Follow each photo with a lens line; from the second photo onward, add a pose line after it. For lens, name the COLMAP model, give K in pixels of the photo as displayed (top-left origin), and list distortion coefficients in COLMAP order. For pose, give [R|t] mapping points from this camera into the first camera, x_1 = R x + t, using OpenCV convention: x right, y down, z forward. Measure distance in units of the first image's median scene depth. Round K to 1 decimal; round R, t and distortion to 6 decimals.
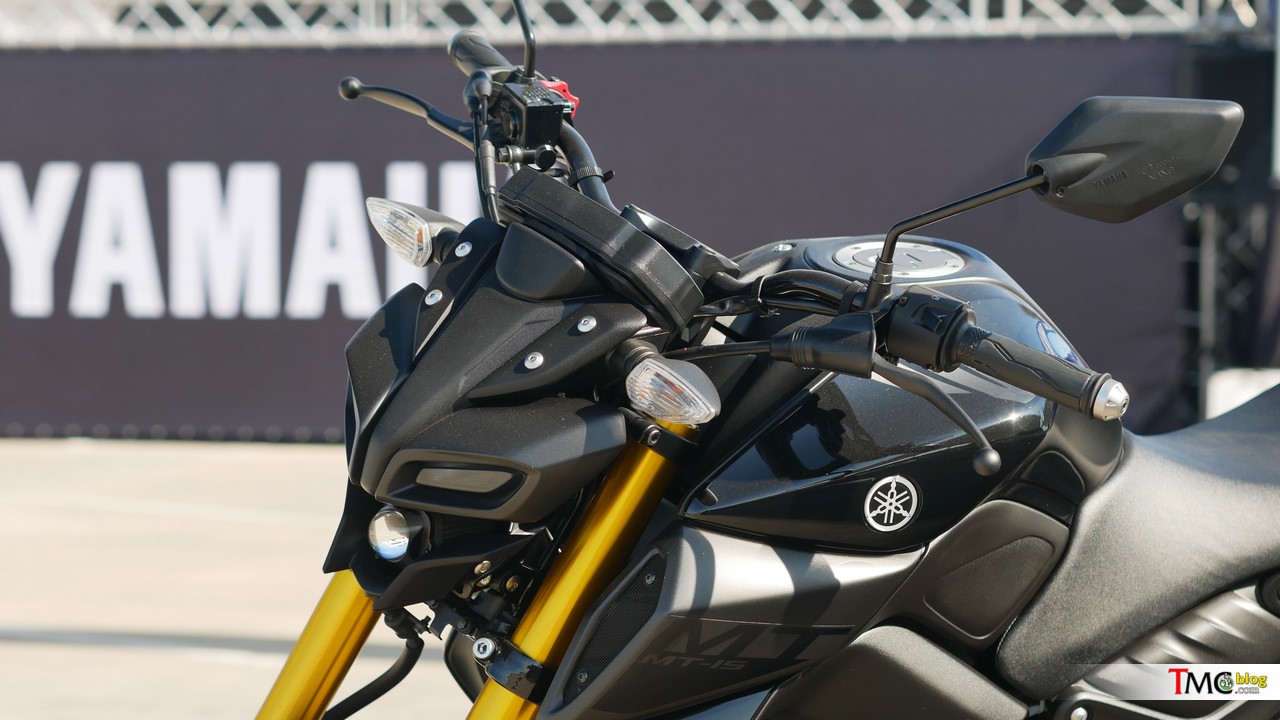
lens RADIAL K [[3412.3, 0, 640.3], [0, 3412.3, 352.0], [0, 0, 1]] dist [0.114353, 0.000000]
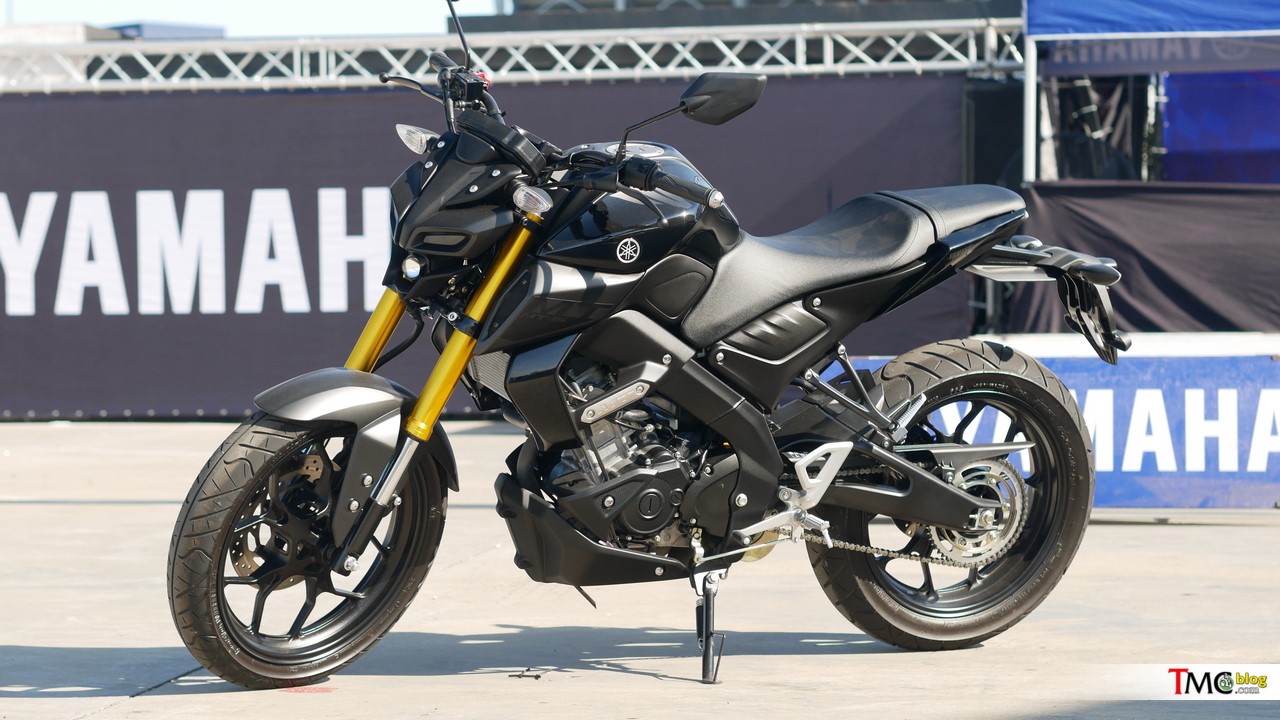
lens RADIAL K [[3412.3, 0, 617.5], [0, 3412.3, 351.5], [0, 0, 1]] dist [0.114353, 0.000000]
pose [[0.999576, -0.013295, 0.025900, 0.005208], [0.013719, 0.999773, -0.016279, 0.149009], [-0.025678, 0.016627, 0.999532, -1.300341]]
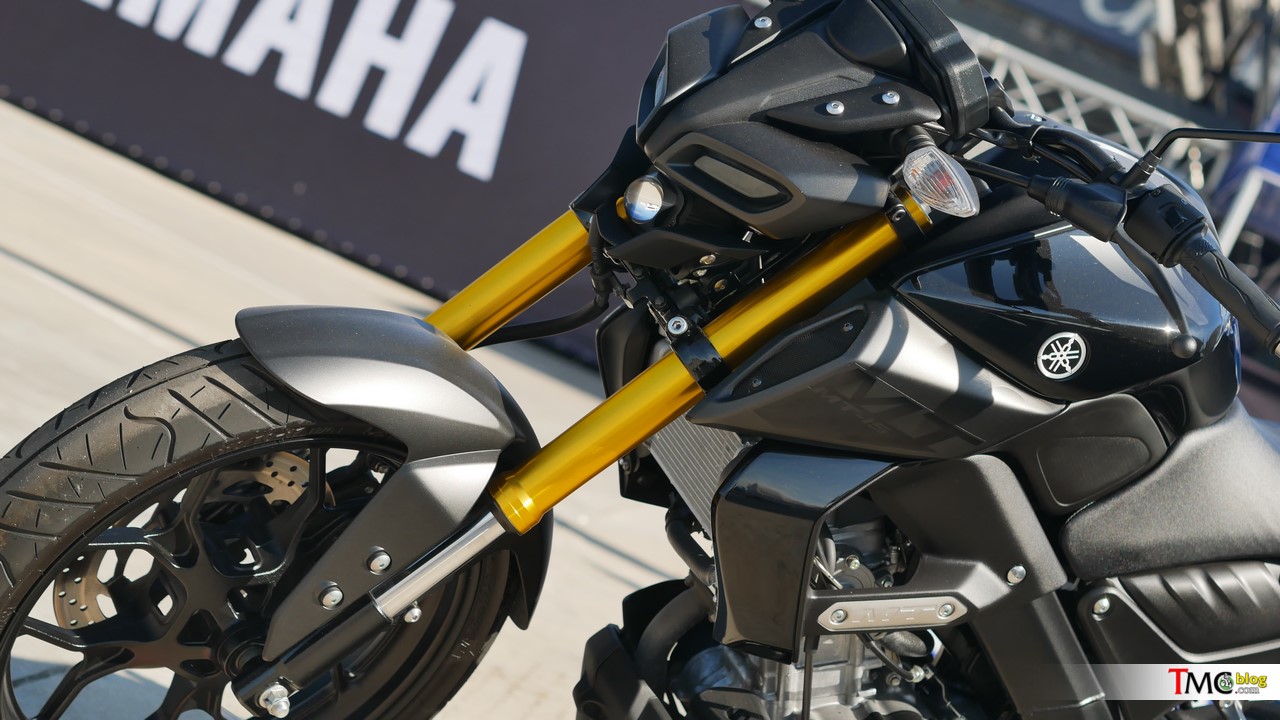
lens RADIAL K [[3412.3, 0, 639.5], [0, 3412.3, 356.7], [0, 0, 1]] dist [0.114353, 0.000000]
pose [[0.911018, 0.407270, 0.064633, -0.125606], [-0.408239, 0.912873, 0.001964, 0.098694], [-0.058202, -0.028175, 0.997907, -0.119036]]
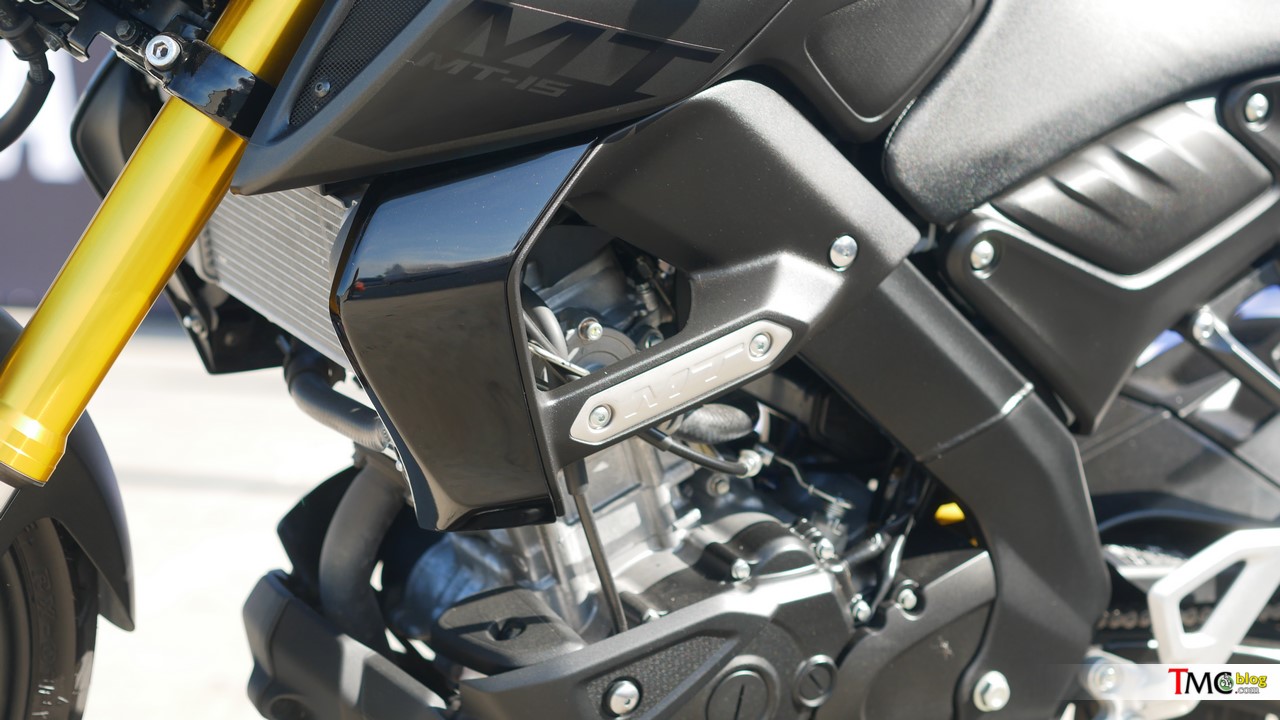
lens RADIAL K [[3412.3, 0, 644.5], [0, 3412.3, 367.1], [0, 0, 1]] dist [0.114353, 0.000000]
pose [[0.986463, 0.045295, 0.157603, -0.055280], [-0.048036, 0.998753, 0.013622, 0.133382], [-0.156789, -0.021008, 0.987409, 0.338158]]
